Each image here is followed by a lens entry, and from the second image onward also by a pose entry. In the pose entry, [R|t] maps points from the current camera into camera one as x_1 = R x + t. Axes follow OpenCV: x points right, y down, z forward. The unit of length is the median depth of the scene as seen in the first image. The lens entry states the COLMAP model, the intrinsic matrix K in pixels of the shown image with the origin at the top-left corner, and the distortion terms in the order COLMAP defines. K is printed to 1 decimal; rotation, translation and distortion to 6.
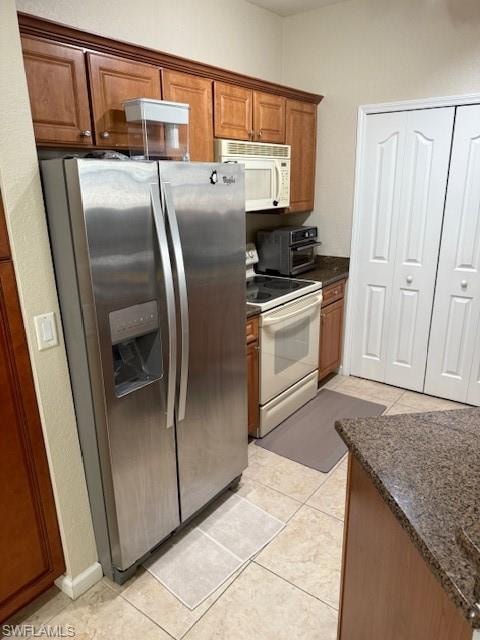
lens RADIAL K [[457.2, 0, 240.0], [0, 457.2, 320.0], [0, 0, 1]] dist [0.061223, -0.074702]
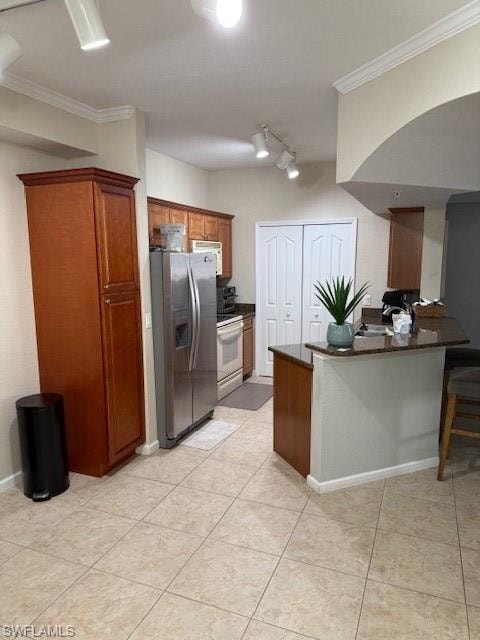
lens RADIAL K [[457.2, 0, 240.0], [0, 457.2, 320.0], [0, 0, 1]] dist [0.061223, -0.074702]
pose [[0.967894, -0.024862, 0.250127, -0.294219], [0.065640, 0.985567, -0.156041, 0.223933], [-0.242637, 0.167449, 0.955556, -0.735120]]
